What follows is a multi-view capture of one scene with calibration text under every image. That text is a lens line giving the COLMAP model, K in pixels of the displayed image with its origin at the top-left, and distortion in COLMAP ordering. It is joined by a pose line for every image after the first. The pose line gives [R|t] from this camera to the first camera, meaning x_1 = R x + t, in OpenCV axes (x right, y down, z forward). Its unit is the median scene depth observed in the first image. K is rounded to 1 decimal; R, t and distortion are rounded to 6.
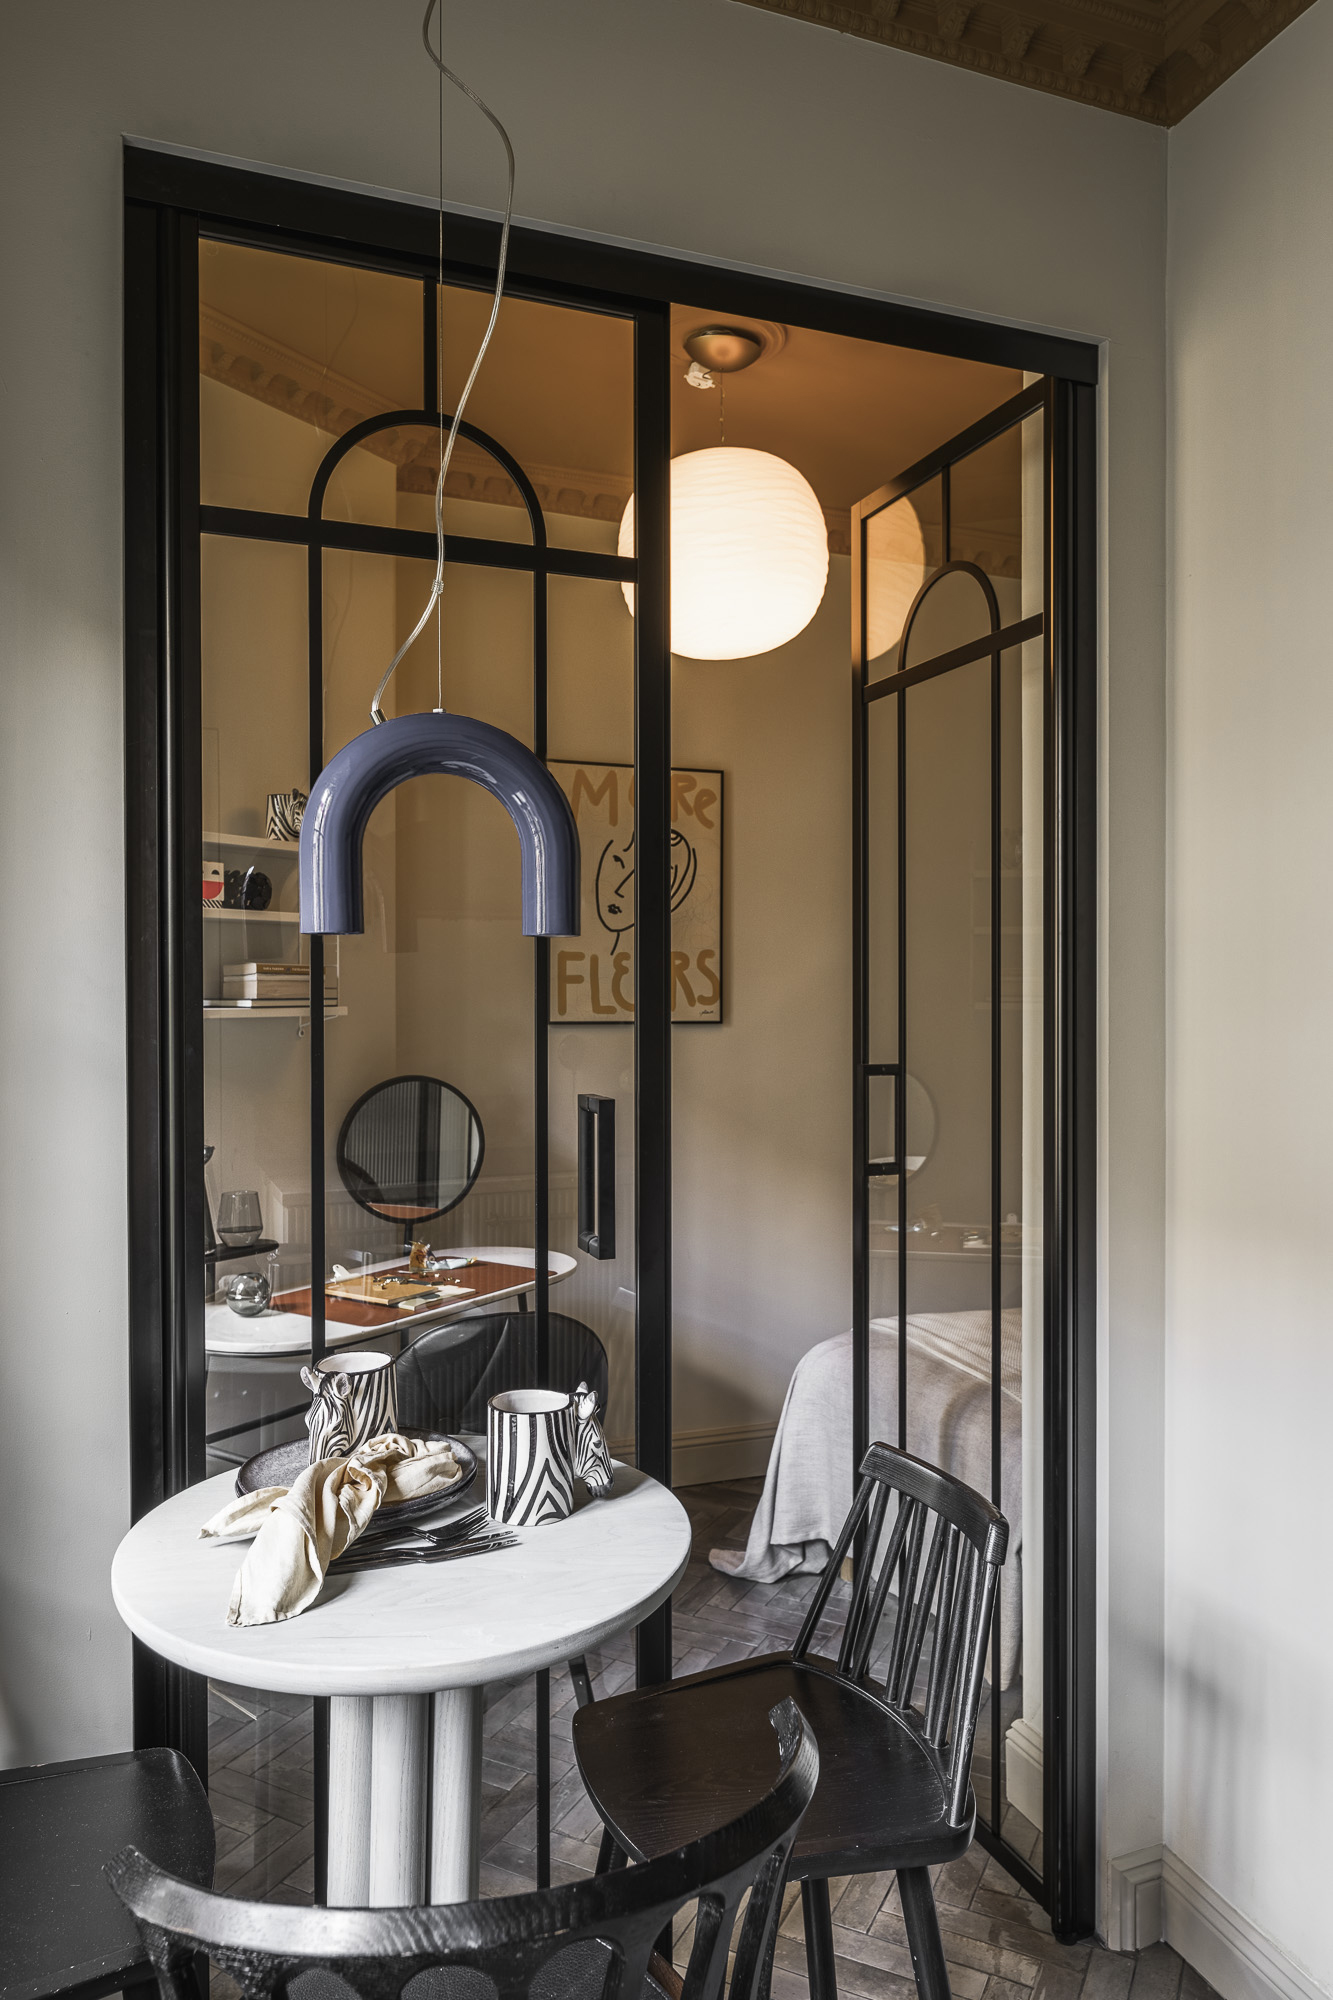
lens RADIAL K [[1344.3, 0, 666.5], [0, 1344.3, 1000.0], [0, 0, 1]] dist [-0.000065, -0.000063]
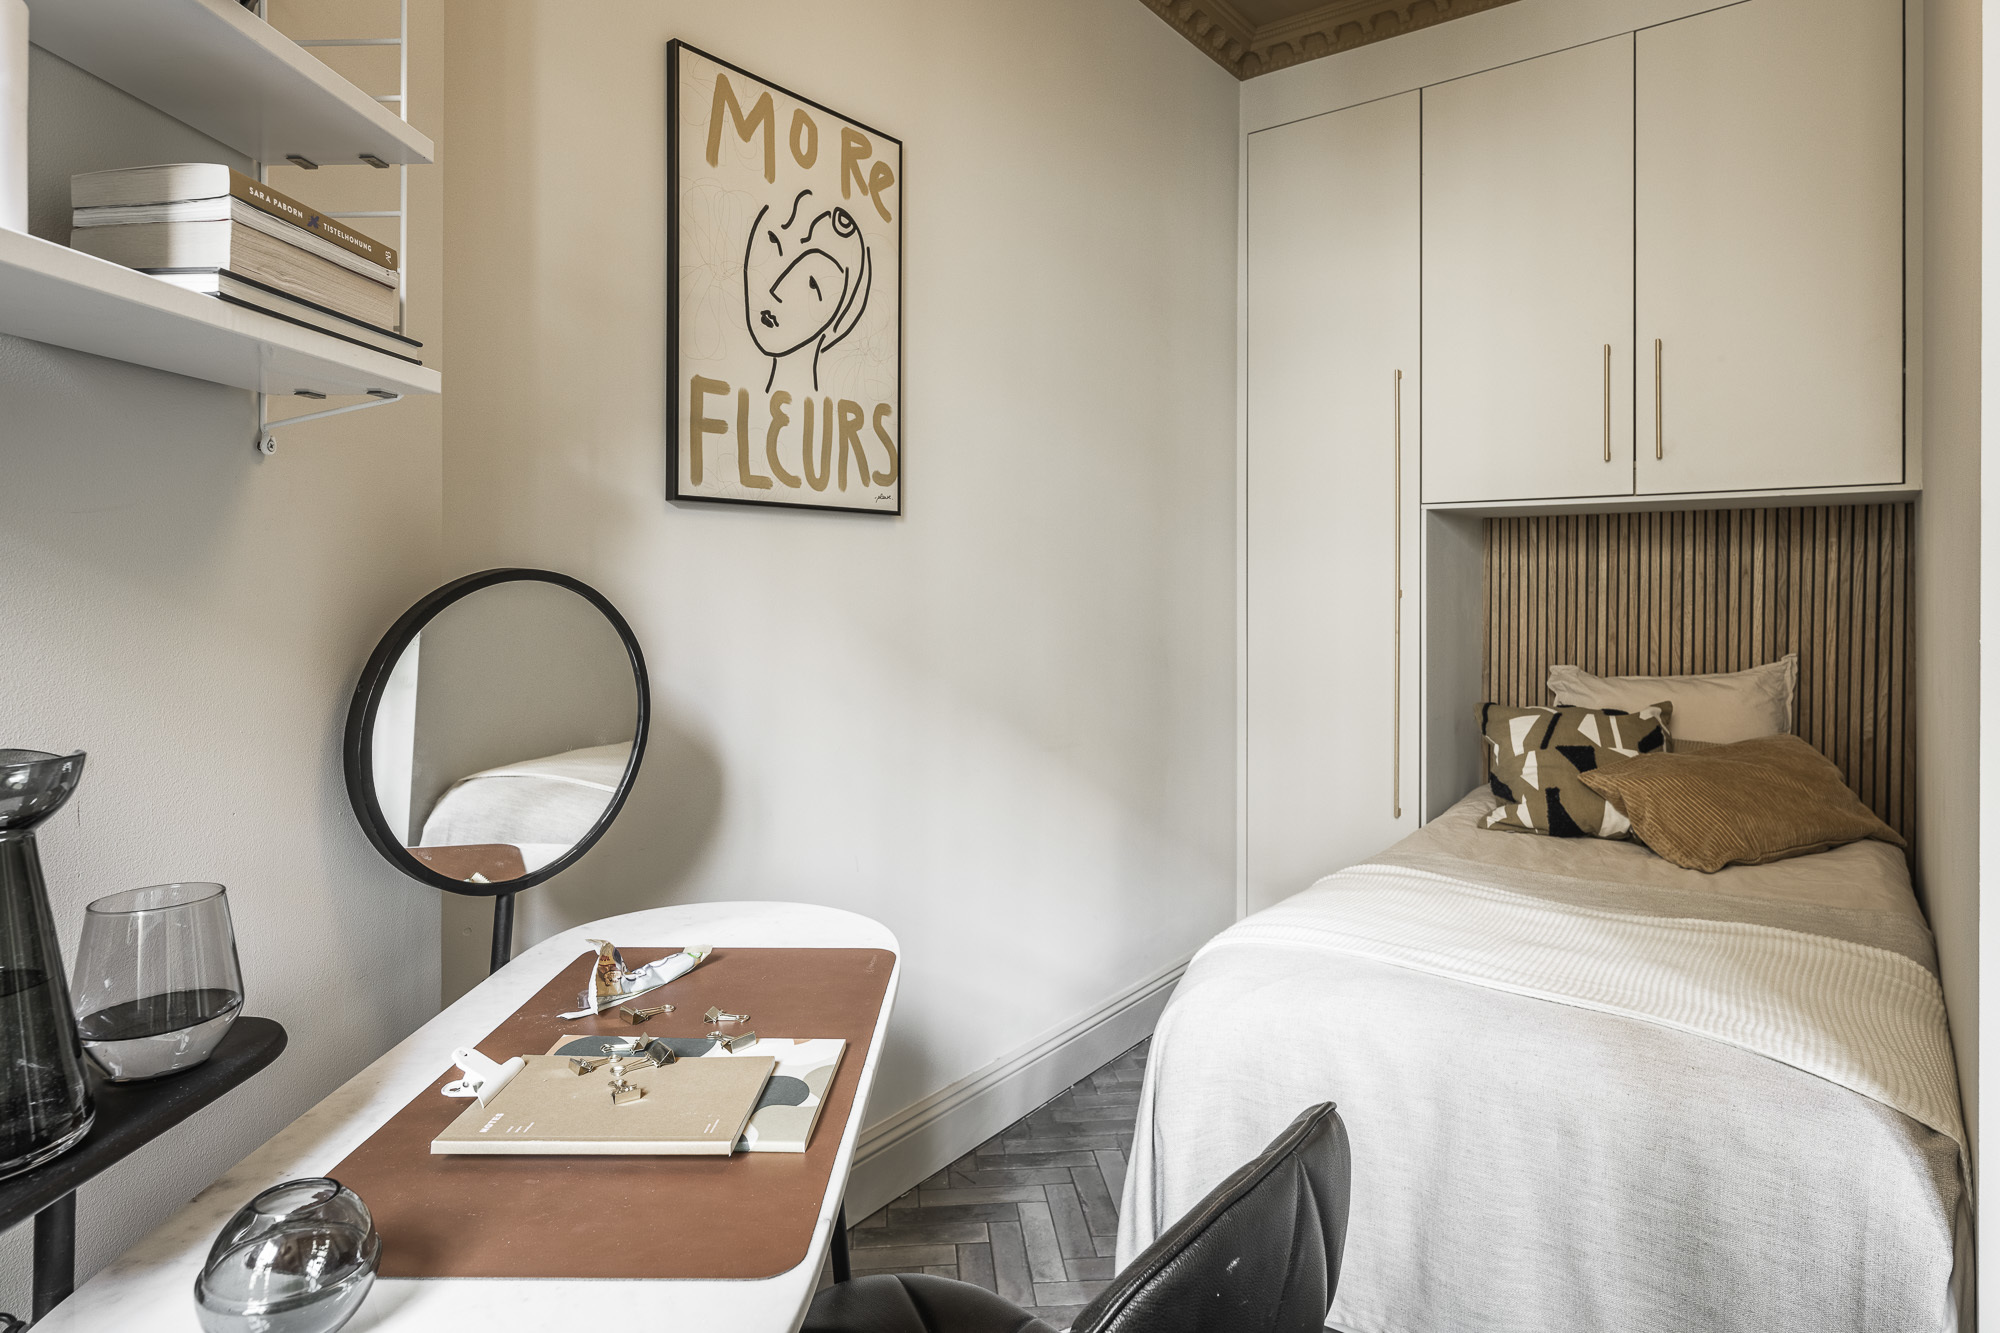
lens RADIAL K [[1114.2, 0, 997.1], [0, 1114.2, 581.9], [0, 0, 1]] dist [-0.000897, 0.000163]
pose [[0.852323, -0.001430, 0.523014, -0.216582], [0.003833, 0.999986, -0.003513, 0.054797], [-0.523002, 0.004999, 0.852317, 0.511879]]
